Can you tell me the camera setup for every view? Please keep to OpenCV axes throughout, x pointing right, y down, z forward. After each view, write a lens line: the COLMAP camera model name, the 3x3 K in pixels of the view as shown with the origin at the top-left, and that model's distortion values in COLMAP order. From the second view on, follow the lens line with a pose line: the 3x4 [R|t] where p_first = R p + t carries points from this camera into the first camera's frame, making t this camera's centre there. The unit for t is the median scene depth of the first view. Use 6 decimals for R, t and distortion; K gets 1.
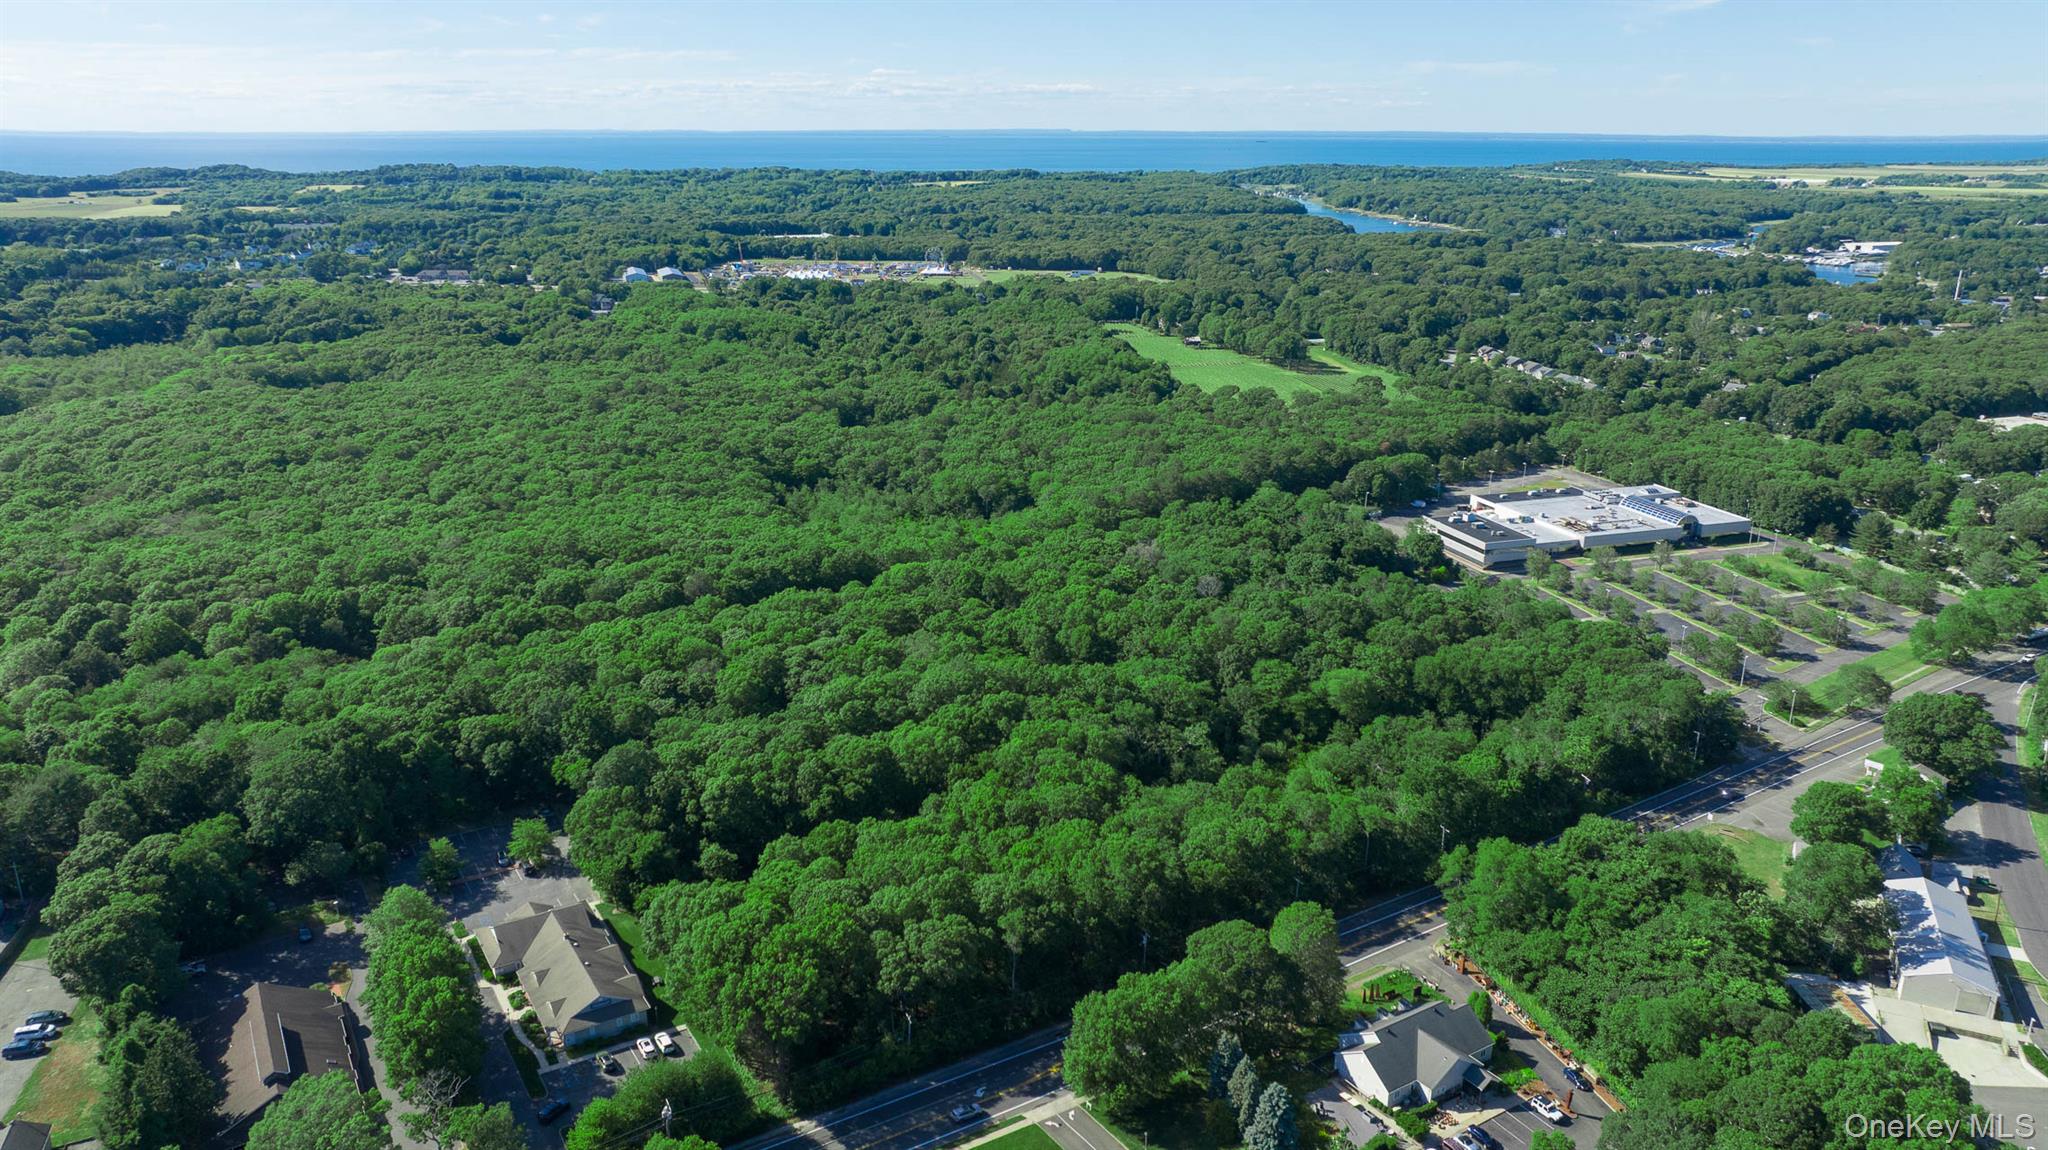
lens RADIAL K [[1441.7, 0, 1024.0], [0, 1441.7, 575.0], [0, 0, 1]] dist [-0.007861, -0.008047]
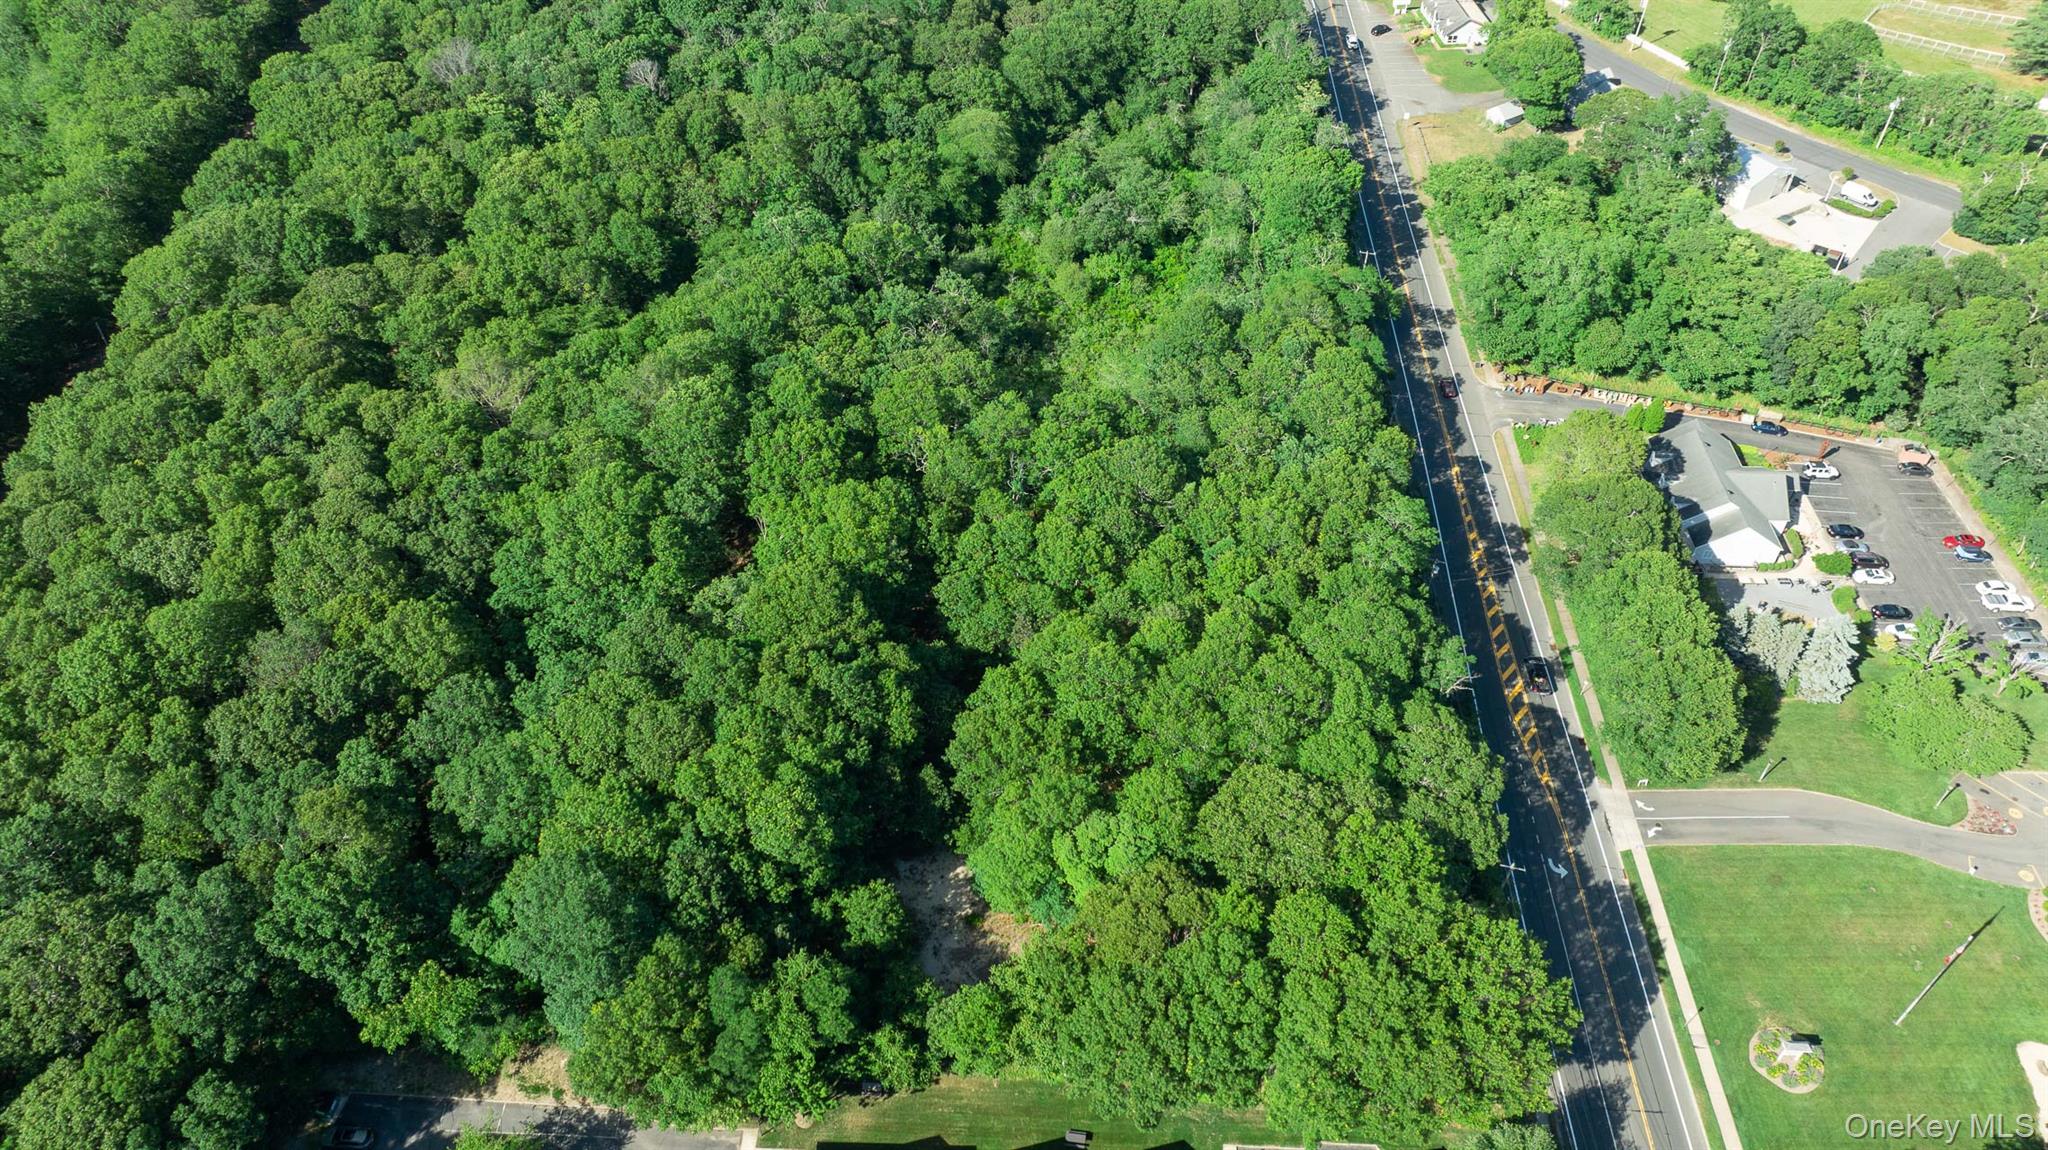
lens RADIAL K [[1441.7, 0, 1024.0], [0, 1441.7, 575.0], [0, 0, 1]] dist [-0.007861, -0.008047]
pose [[0.518364, -0.585129, 0.623637, -0.164681], [0.242913, 0.799973, 0.548668, -0.066202], [-0.819934, -0.132920, 0.556813, 0.244682]]
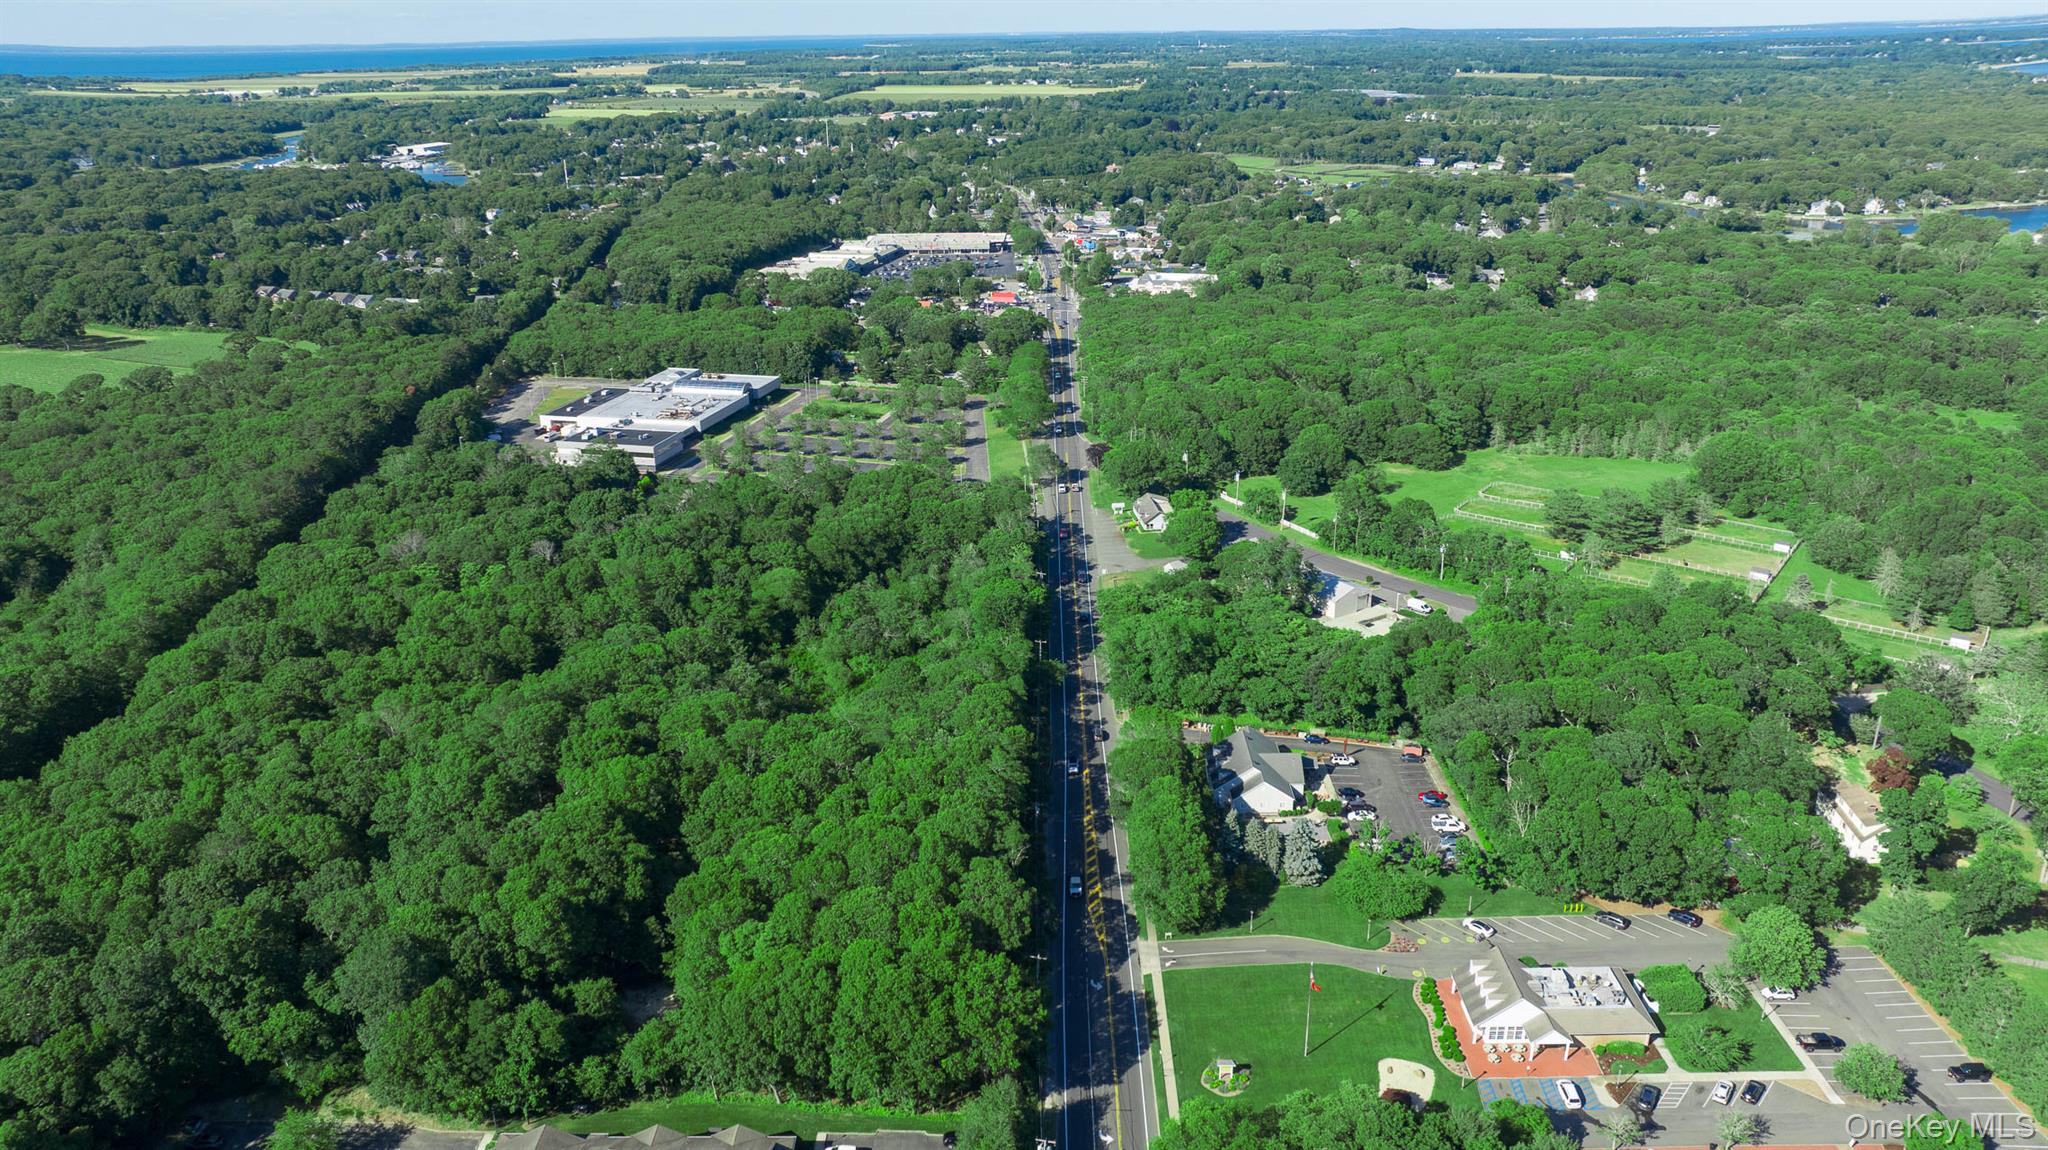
lens RADIAL K [[1457.6, 0, 1024.0], [0, 1457.6, 575.0], [0, 0, 1]] dist [-0.033553, 0.039792]
pose [[0.493847, -0.307279, 0.813447, -0.244348], [0.263287, 0.944409, 0.196907, -0.040987], [-0.828731, 0.116929, 0.547296, 0.129997]]
